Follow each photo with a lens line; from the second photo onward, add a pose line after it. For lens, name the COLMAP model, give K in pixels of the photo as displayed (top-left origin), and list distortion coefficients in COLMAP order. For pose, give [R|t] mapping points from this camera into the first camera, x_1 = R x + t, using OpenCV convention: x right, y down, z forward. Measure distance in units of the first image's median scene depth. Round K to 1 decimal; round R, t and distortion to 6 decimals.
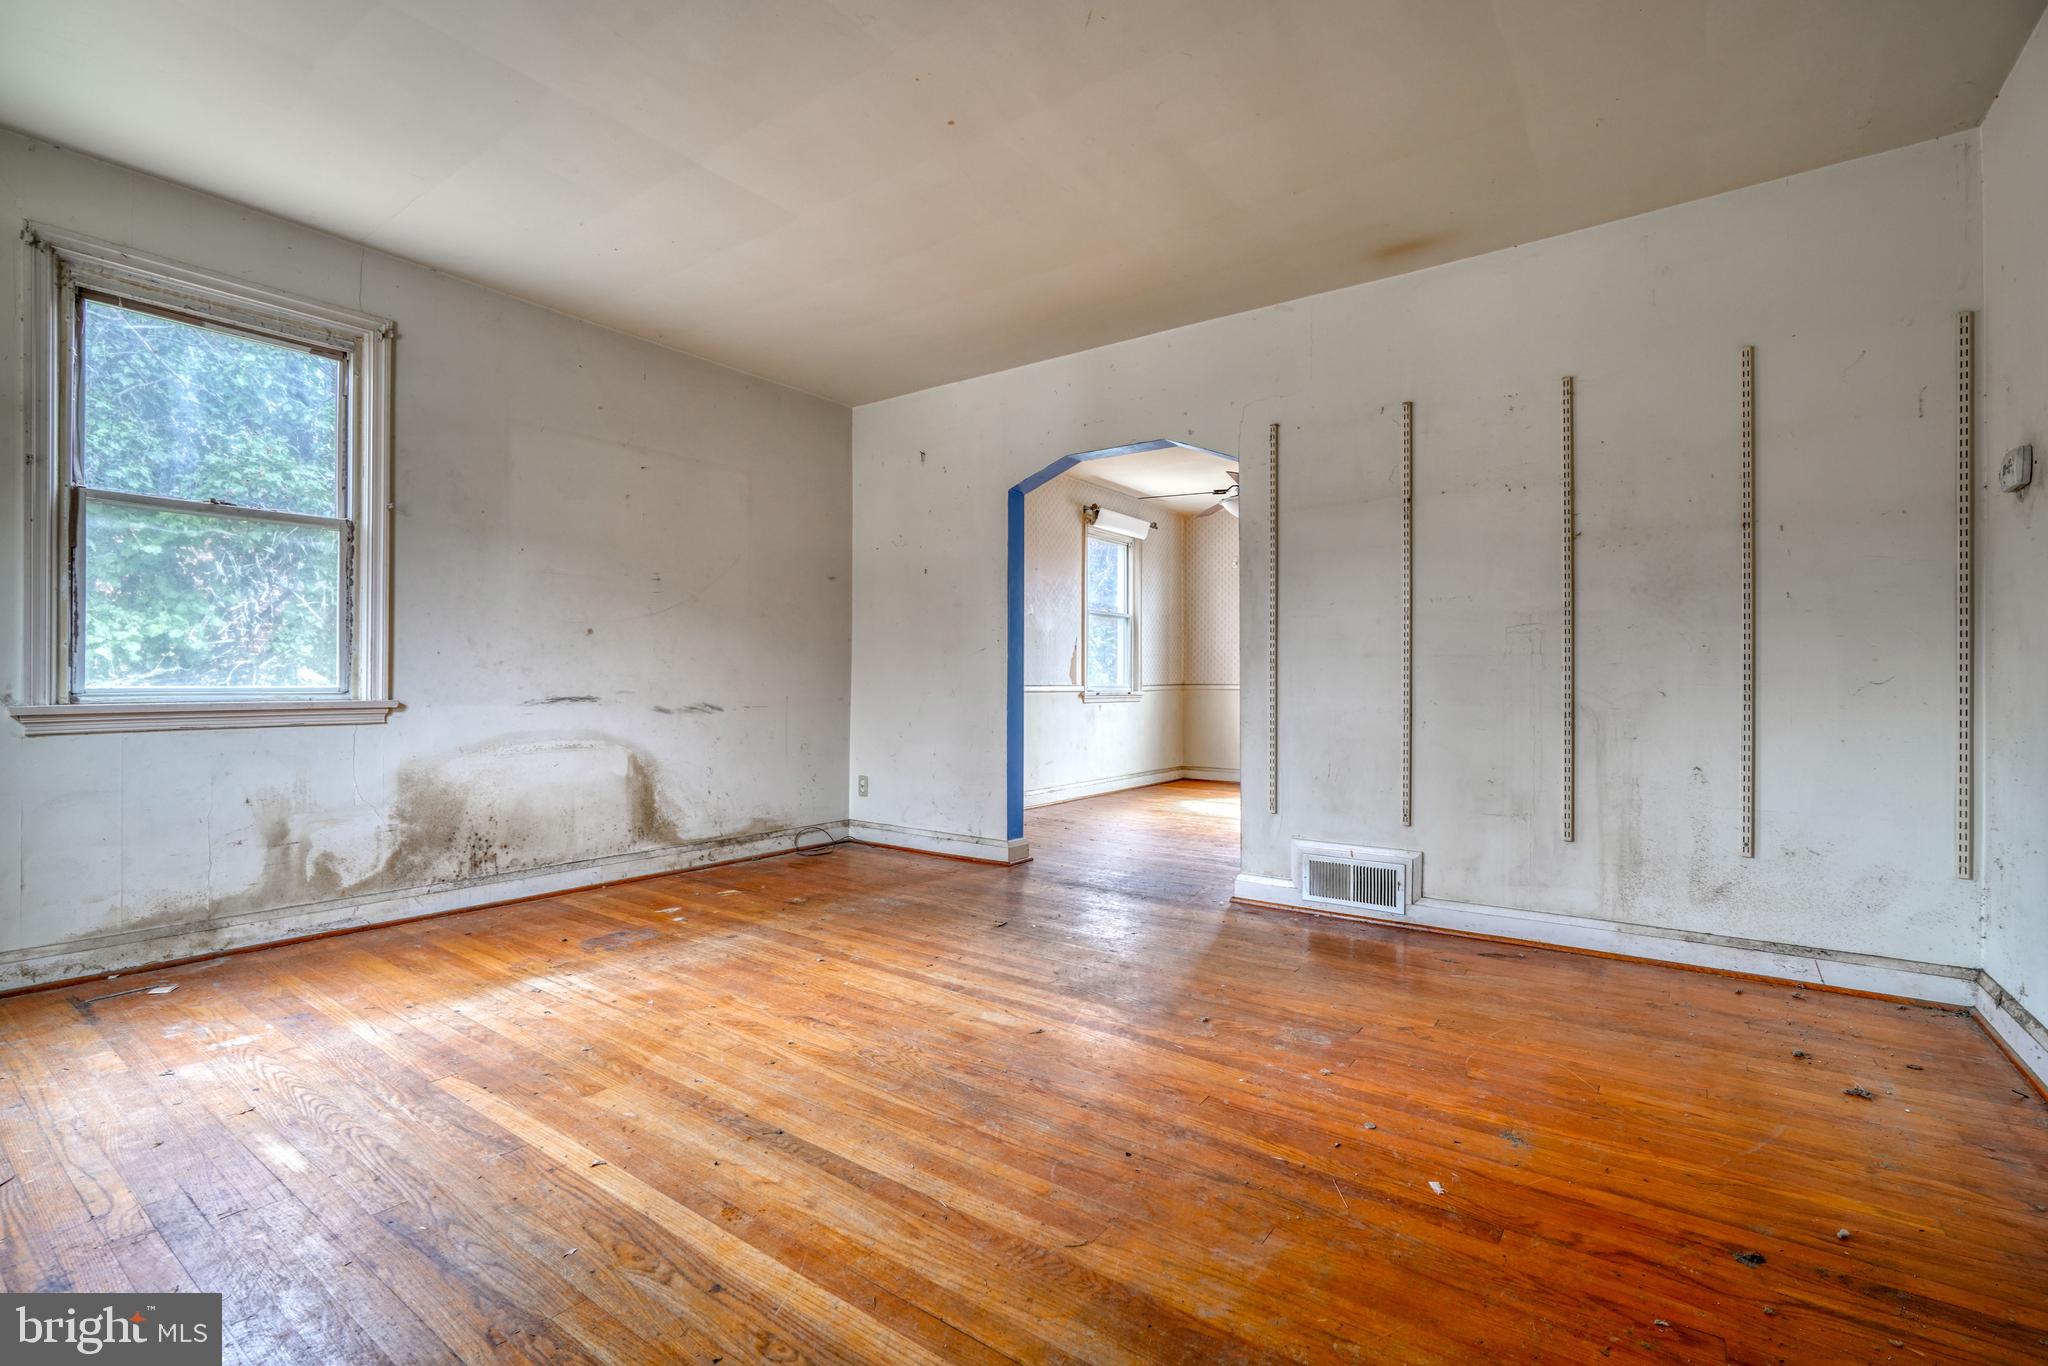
lens RADIAL K [[913.2, 0, 1012.4], [0, 913.2, 676.8], [0, 0, 1]] dist [-0.017809, 0.007566]
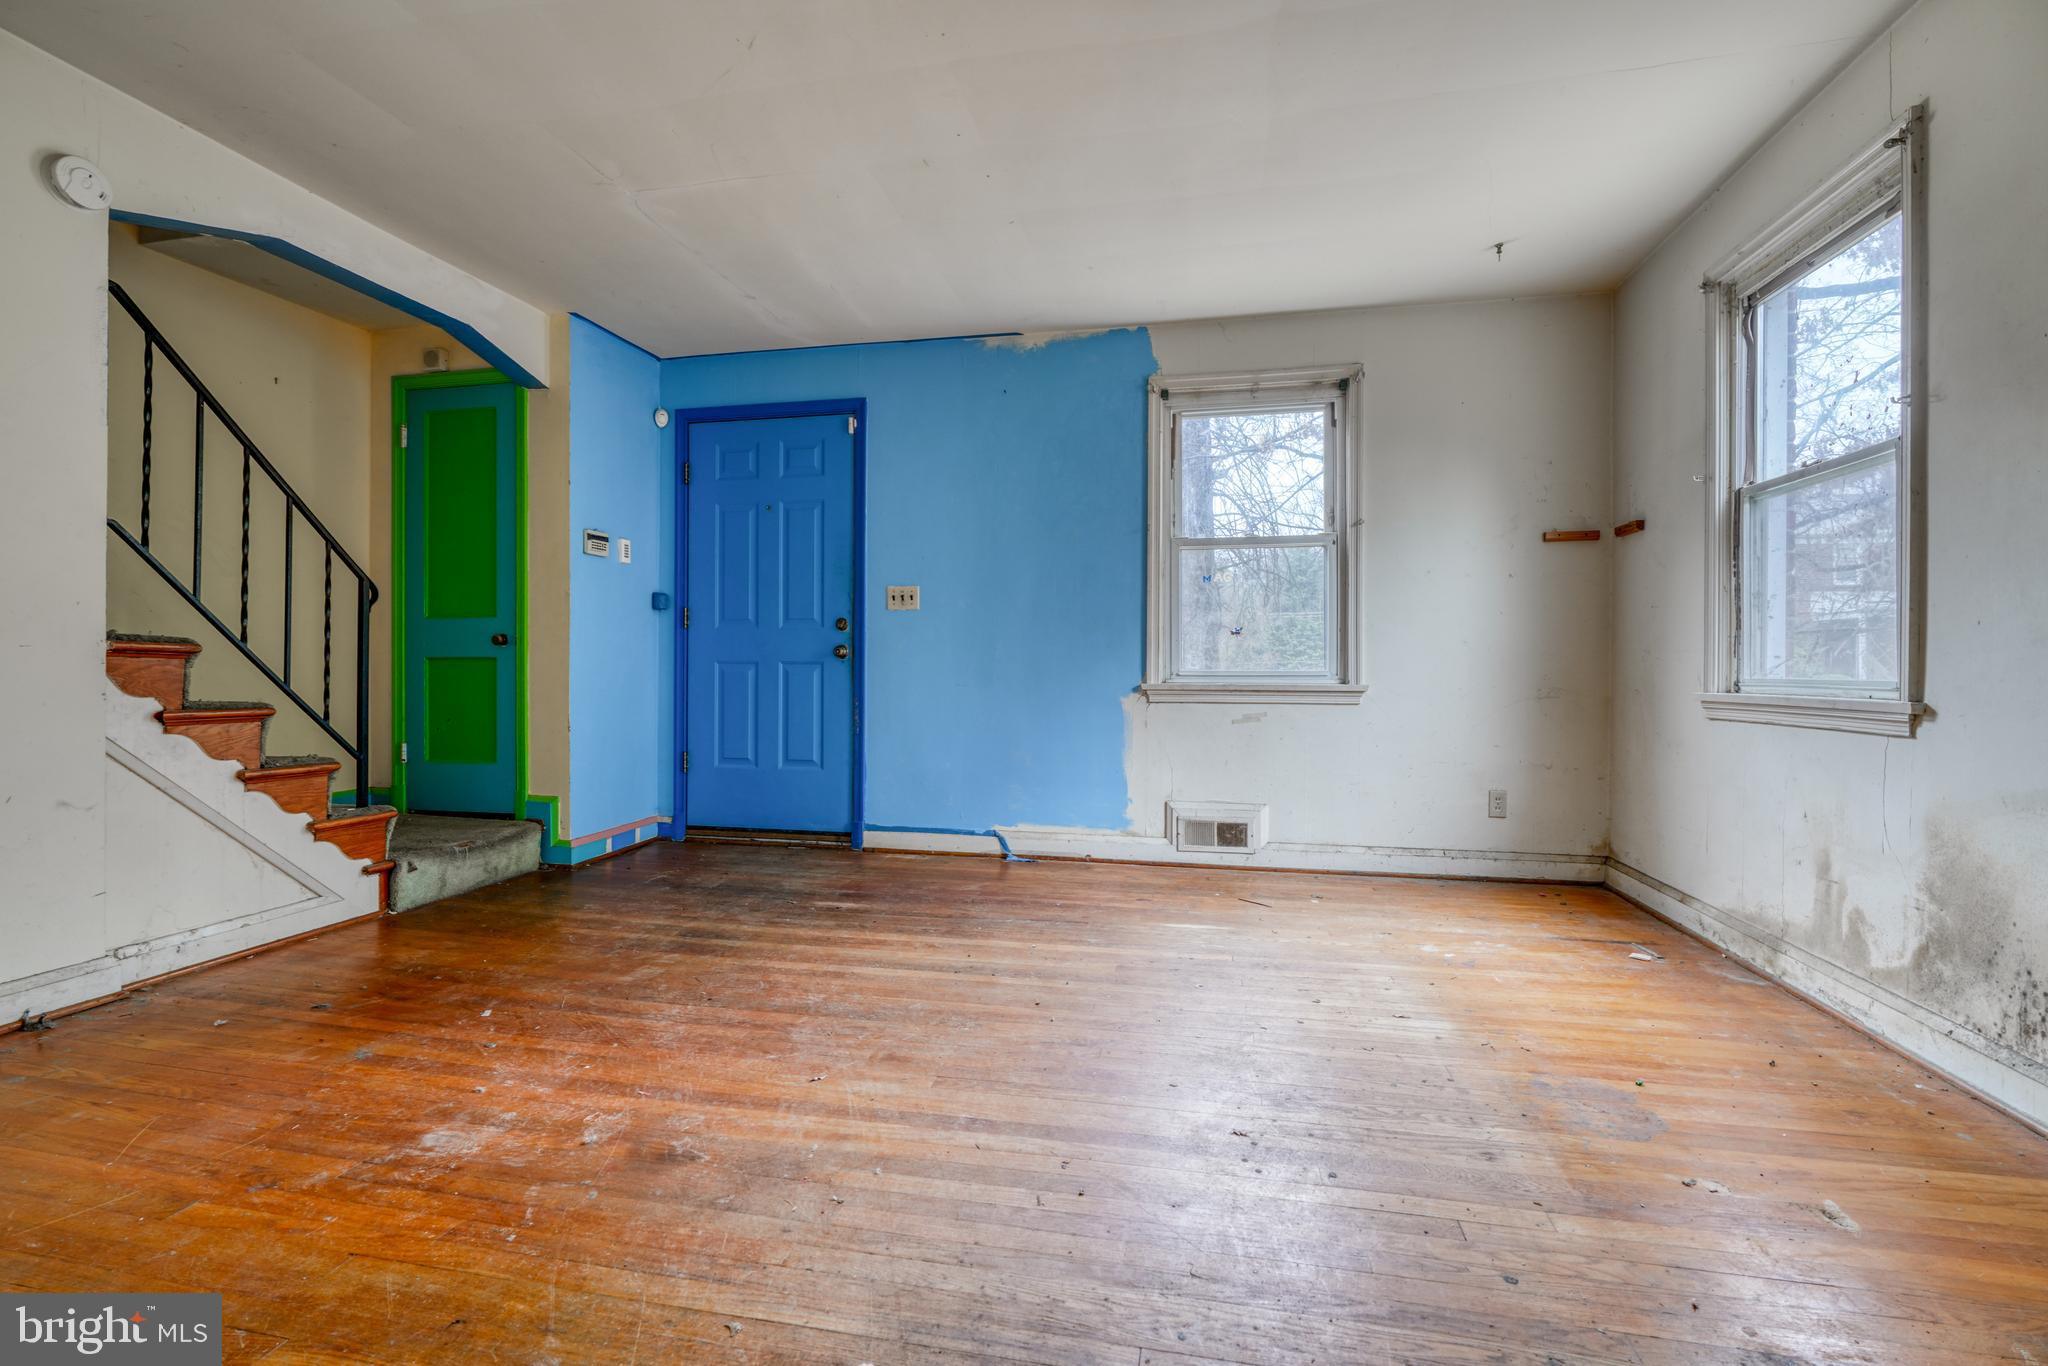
lens RADIAL K [[937.0, 0, 1010.4], [0, 937.0, 671.8], [0, 0, 1]] dist [-0.015000, 0.007397]
pose [[-0.911615, -0.005052, -0.411013, 0.207445], [-0.006181, 0.999980, 0.001418, 0.009488], [0.410998, 0.003834, -0.911628, 1.730516]]
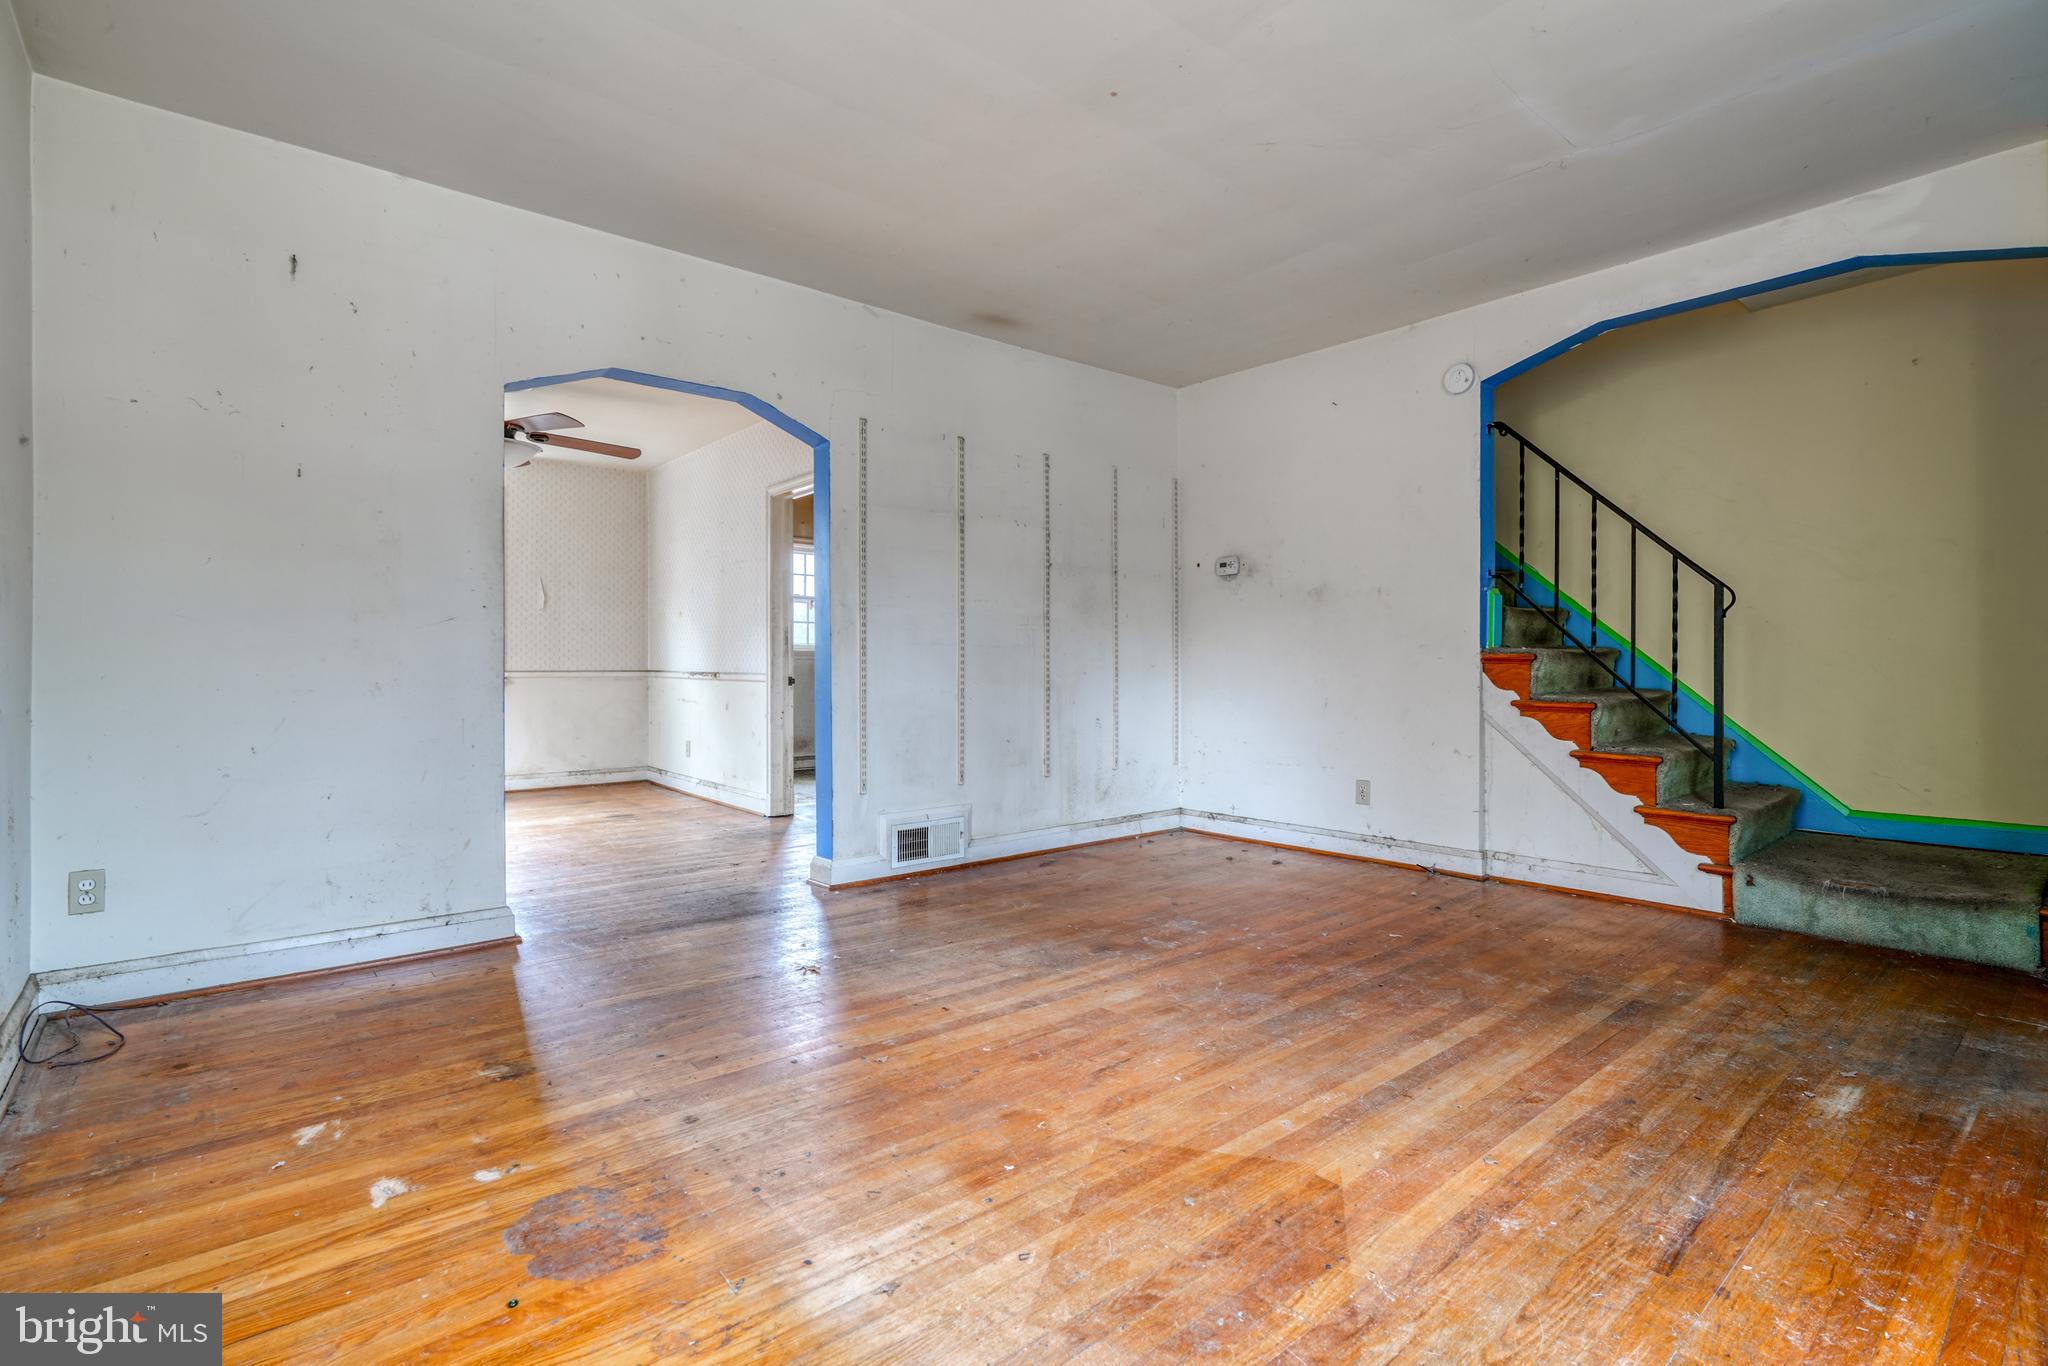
lens RADIAL K [[952.5, 0, 1007.4], [0, 952.5, 668.6], [0, 0, 1]] dist [-0.008382, 0.000457]
pose [[0.244117, -0.005988, 0.969727, -1.047938], [-0.001208, 0.999978, 0.006479, 0.000115], [-0.969745, -0.002753, 0.244104, 0.837075]]
